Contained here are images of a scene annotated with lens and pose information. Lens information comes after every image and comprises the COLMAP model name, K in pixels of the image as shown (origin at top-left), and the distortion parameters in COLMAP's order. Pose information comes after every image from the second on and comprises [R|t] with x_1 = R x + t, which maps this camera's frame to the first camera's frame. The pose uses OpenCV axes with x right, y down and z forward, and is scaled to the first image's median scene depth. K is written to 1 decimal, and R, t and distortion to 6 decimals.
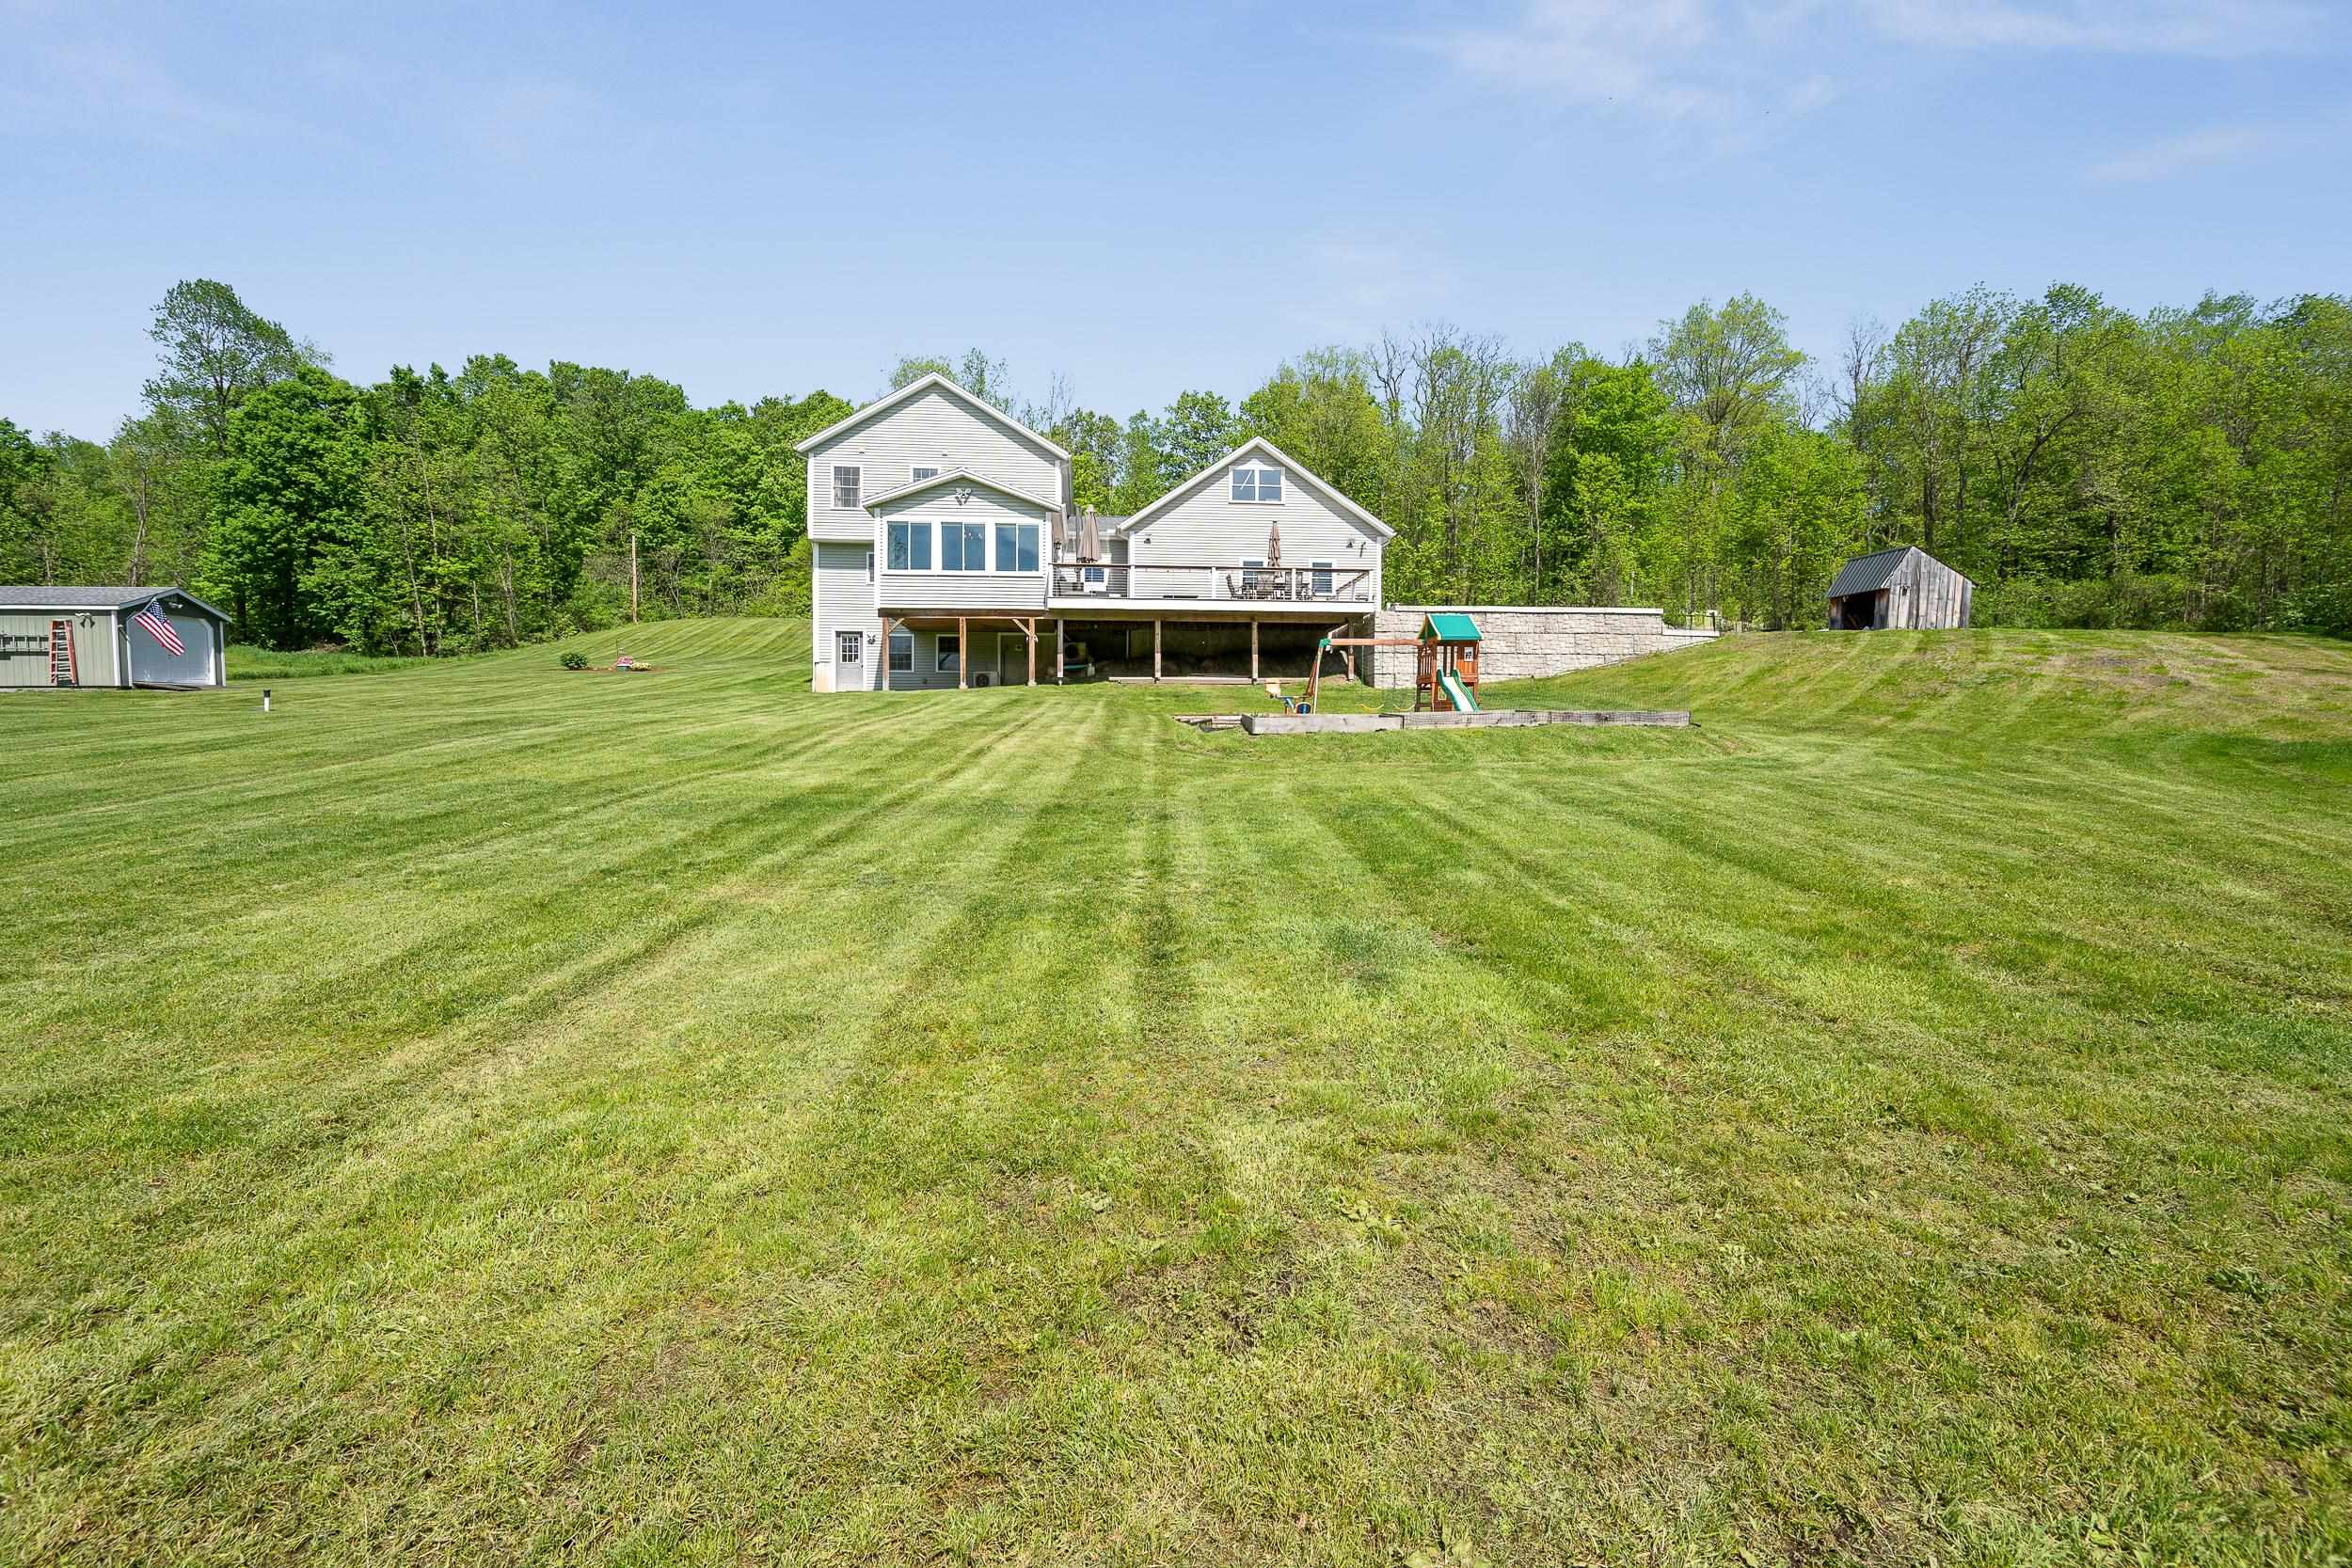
lens RADIAL K [[939.4, 0, 1176.6], [0, 939.4, 778.2], [0, 0, 1]] dist [-0.001497, -0.000017]
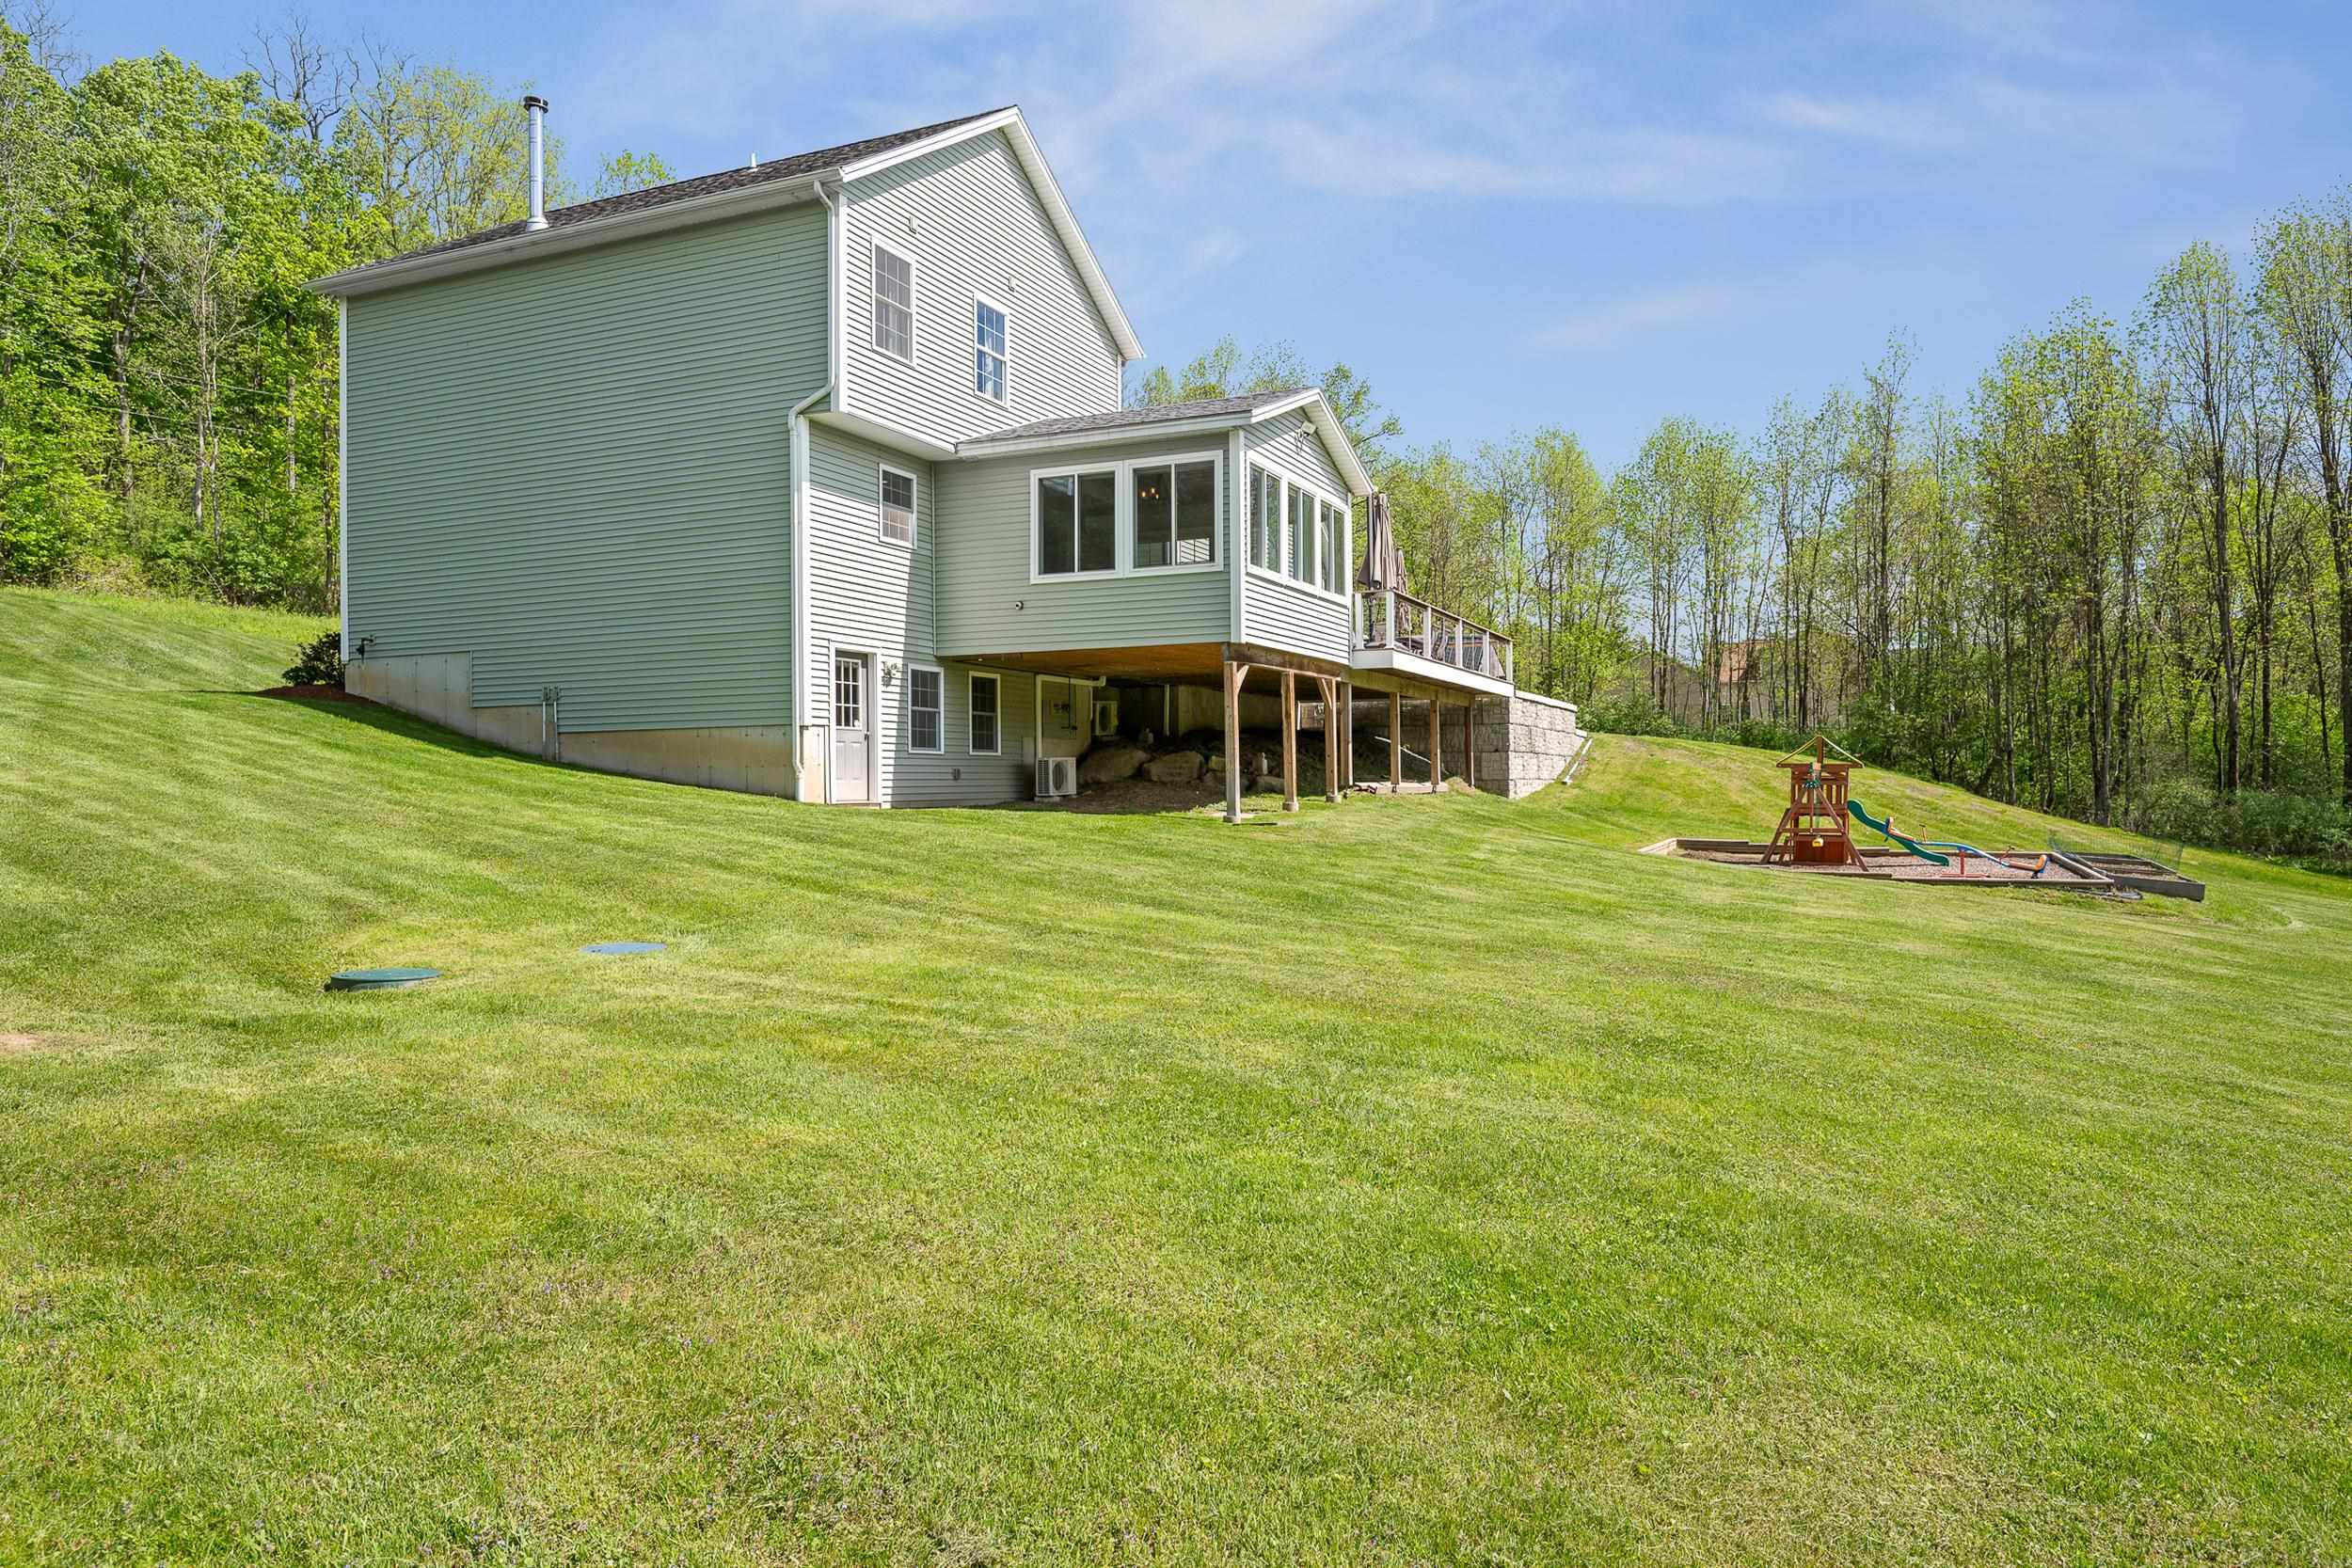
lens RADIAL K [[1486.0, 0, 1175.6], [0, 1486.0, 783.2], [0, 0, 1]] dist [0.000955, 0.000074]
pose [[0.493088, -0.000037, 0.869979, -0.834987], [0.028506, 0.999464, -0.016114, -0.085207], [-0.869512, 0.032745, 0.492825, 0.570054]]
